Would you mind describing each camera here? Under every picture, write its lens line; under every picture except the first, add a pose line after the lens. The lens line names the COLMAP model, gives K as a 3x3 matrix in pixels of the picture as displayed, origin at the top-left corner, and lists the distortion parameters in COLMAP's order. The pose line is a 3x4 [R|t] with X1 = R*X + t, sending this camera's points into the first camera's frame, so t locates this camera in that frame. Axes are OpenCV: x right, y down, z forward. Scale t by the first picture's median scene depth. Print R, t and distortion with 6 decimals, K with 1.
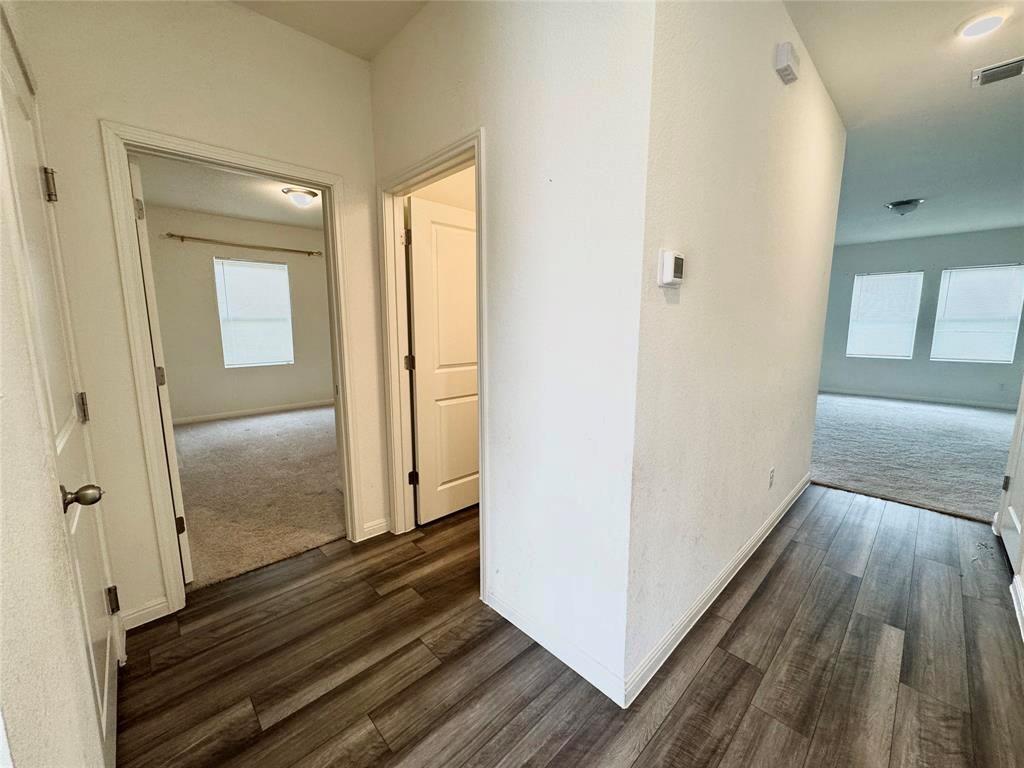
lens RADIAL K [[408.6, 0, 512.2], [0, 408.6, 383.8], [0, 0, 1]] dist [0.000717, -0.000107]
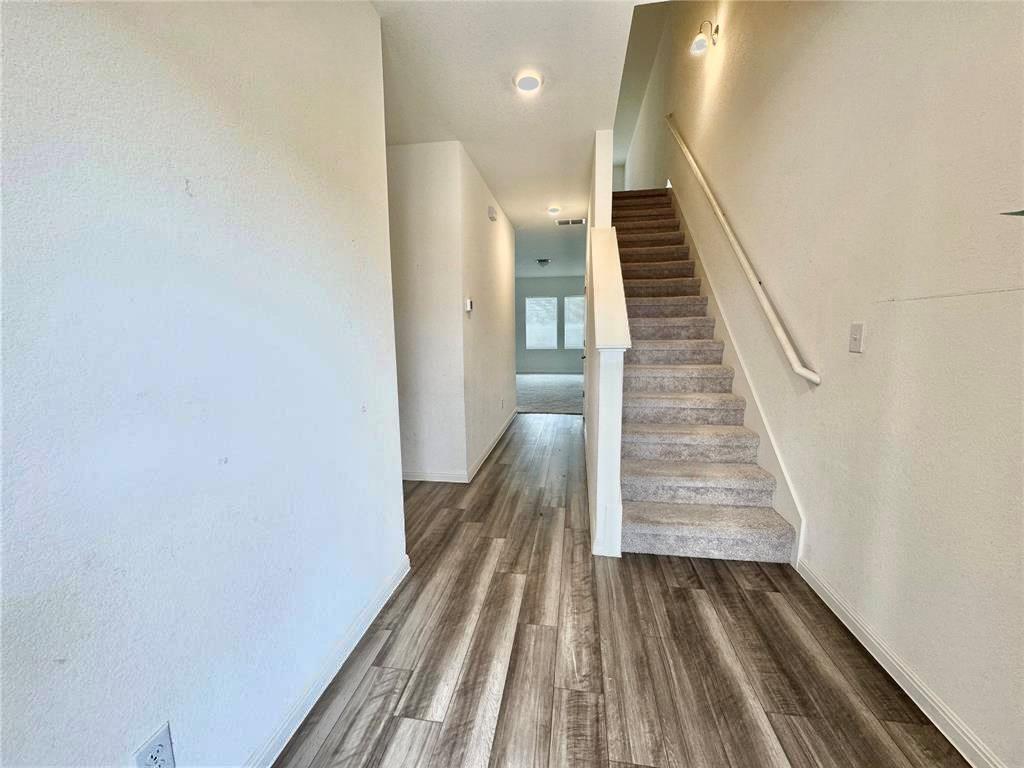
lens RADIAL K [[408.6, 0, 512.1], [0, 408.6, 384.1], [0, 0, 1]] dist [0.000717, -0.000107]
pose [[0.796679, -0.088920, 0.597825, -0.529309], [0.096533, 0.995141, 0.019373, 0.102520], [-0.596643, 0.042276, 0.801392, -0.653744]]
